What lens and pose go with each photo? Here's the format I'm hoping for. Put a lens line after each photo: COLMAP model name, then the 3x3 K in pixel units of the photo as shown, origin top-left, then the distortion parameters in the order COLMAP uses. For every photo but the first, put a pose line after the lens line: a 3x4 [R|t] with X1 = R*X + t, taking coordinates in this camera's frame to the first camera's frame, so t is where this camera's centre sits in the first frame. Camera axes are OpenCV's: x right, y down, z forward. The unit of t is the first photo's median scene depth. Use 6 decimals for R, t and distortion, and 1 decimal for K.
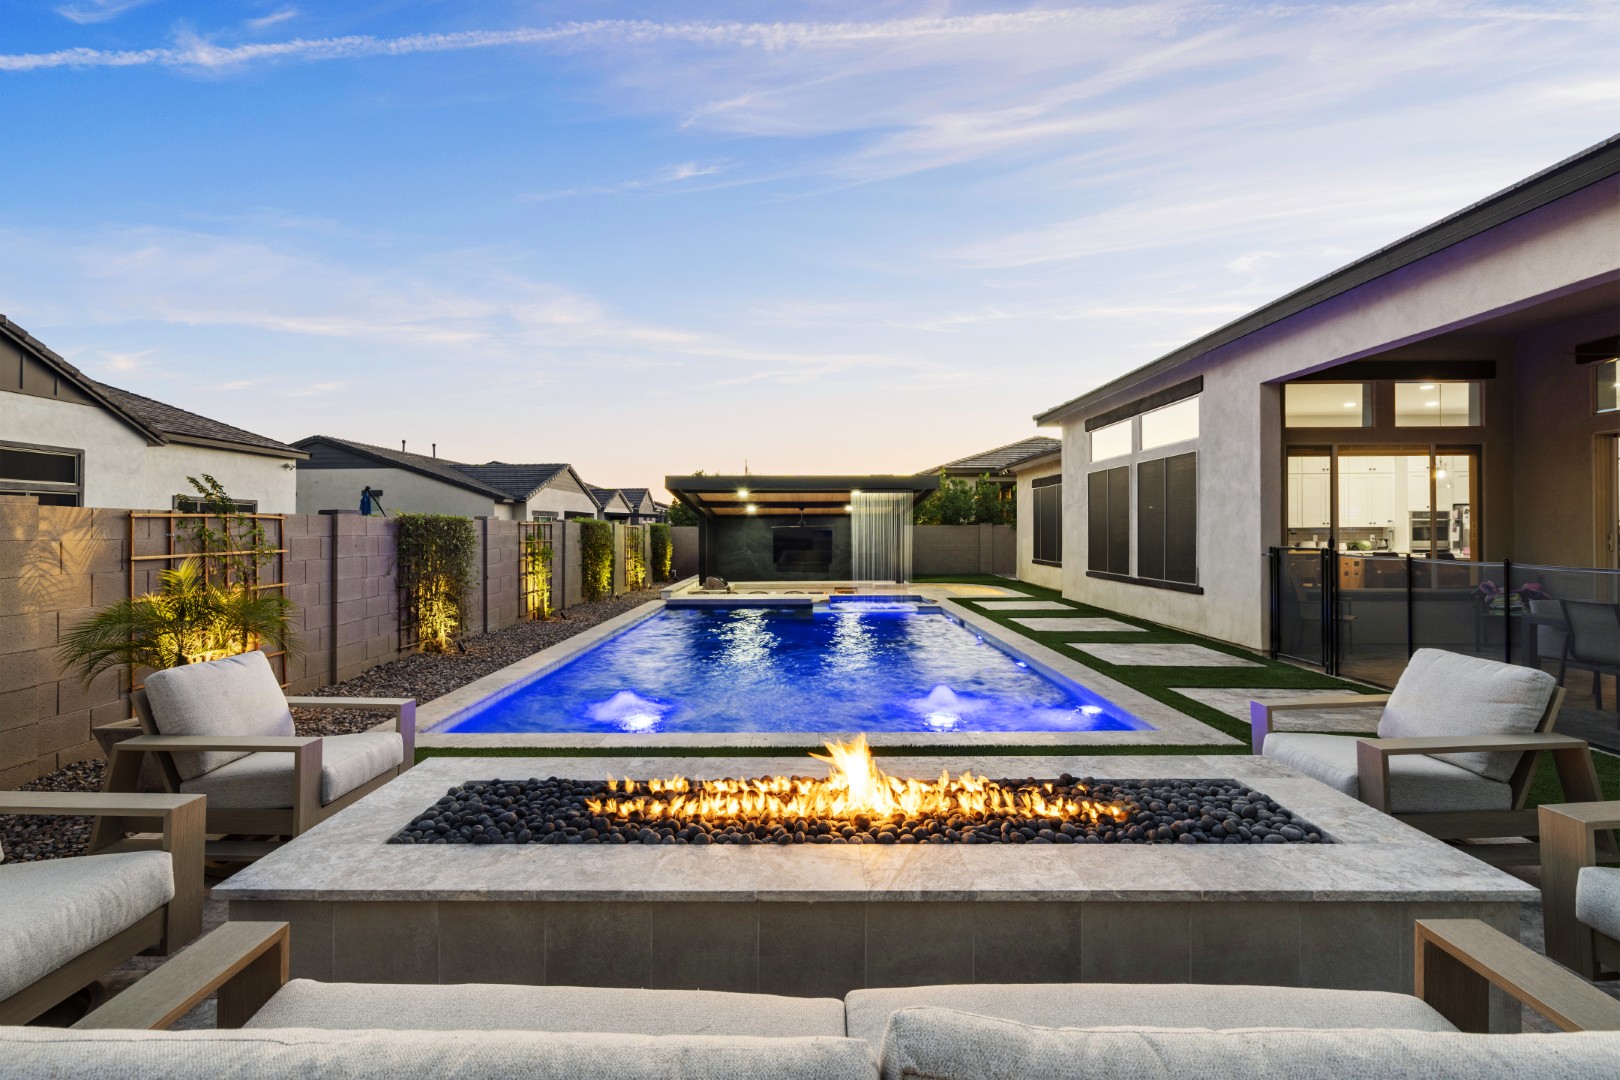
lens RADIAL K [[753.0, 0, 782.9], [0, 753.0, 534.9], [0, 0, 1]] dist [0.000760, 0.000282]
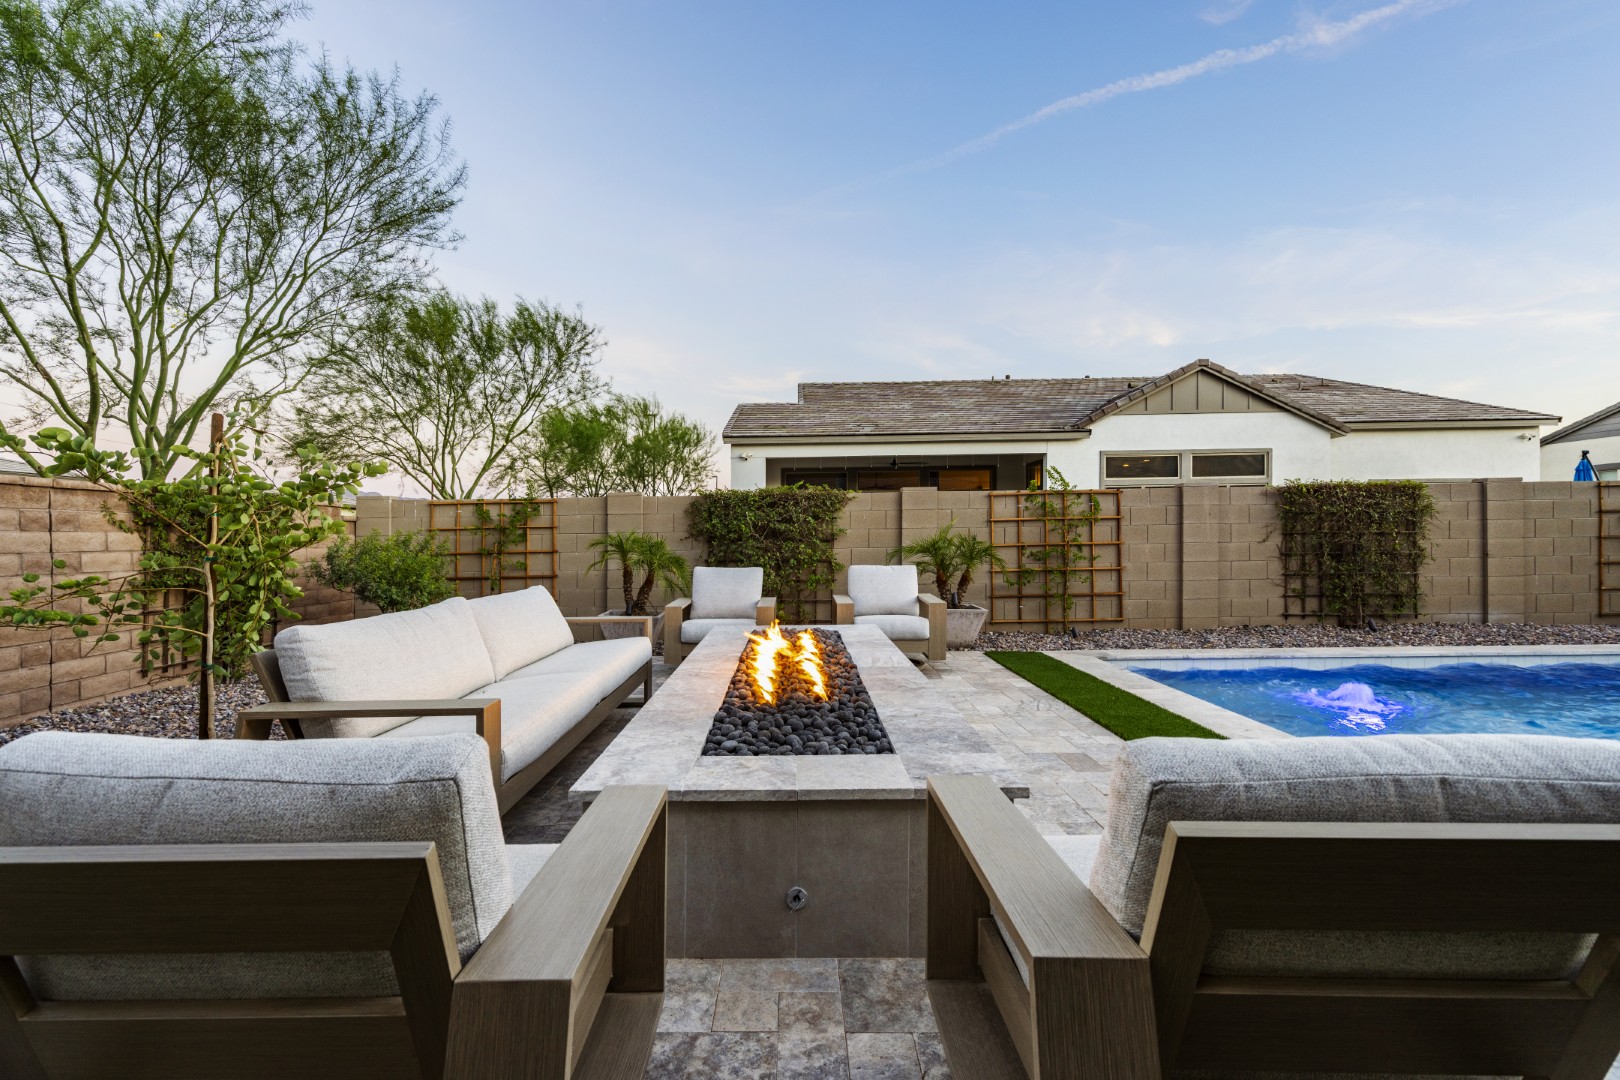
lens RADIAL K [[734.4, 0, 785.5], [0, 734.4, 542.8], [0, 0, 1]] dist [-0.000524, 0.000955]
pose [[0.014780, 0.013413, -0.999801, 0.263079], [0.008238, 0.999874, 0.013536, 0.018760], [0.999857, -0.008437, 0.014668, 0.168458]]
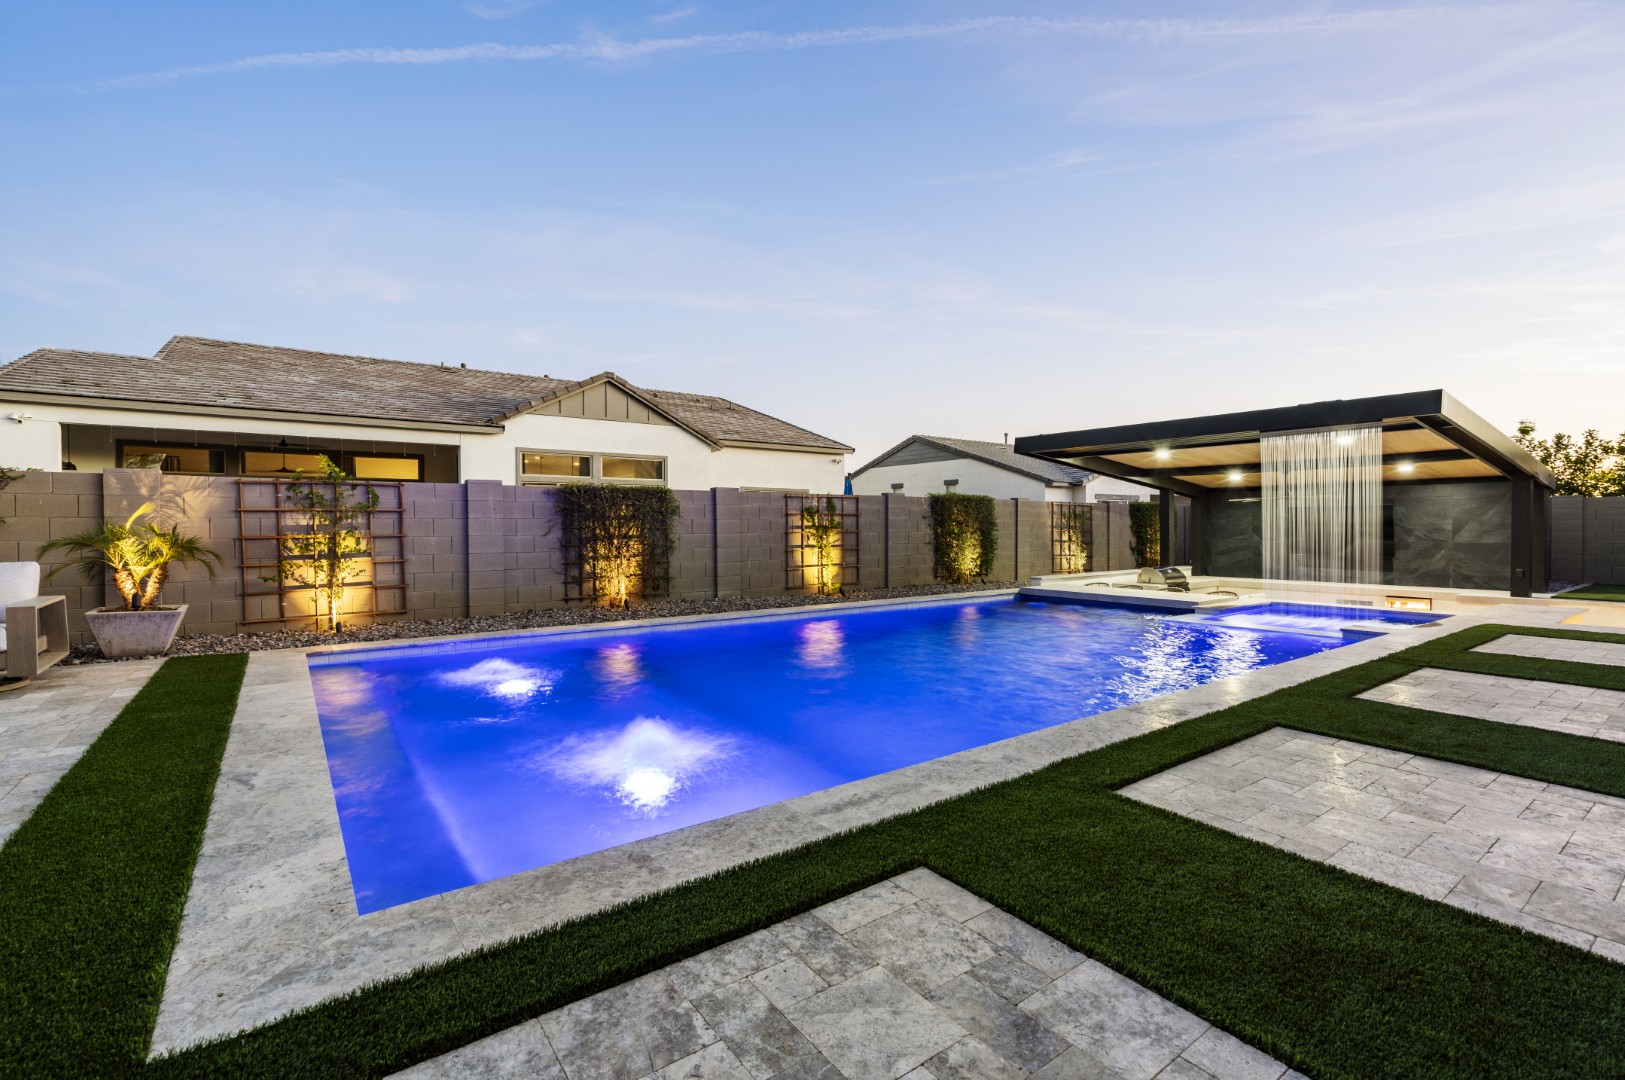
lens RADIAL K [[721.5, 0, 806.5], [0, 721.5, 540.5], [0, 0, 1]] dist [-0.004227, 0.000531]
pose [[0.613258, 0.019489, -0.789642, 0.333647], [-0.005241, 0.999774, 0.020604, 0.019275], [0.789865, -0.008497, 0.613222, 0.335159]]
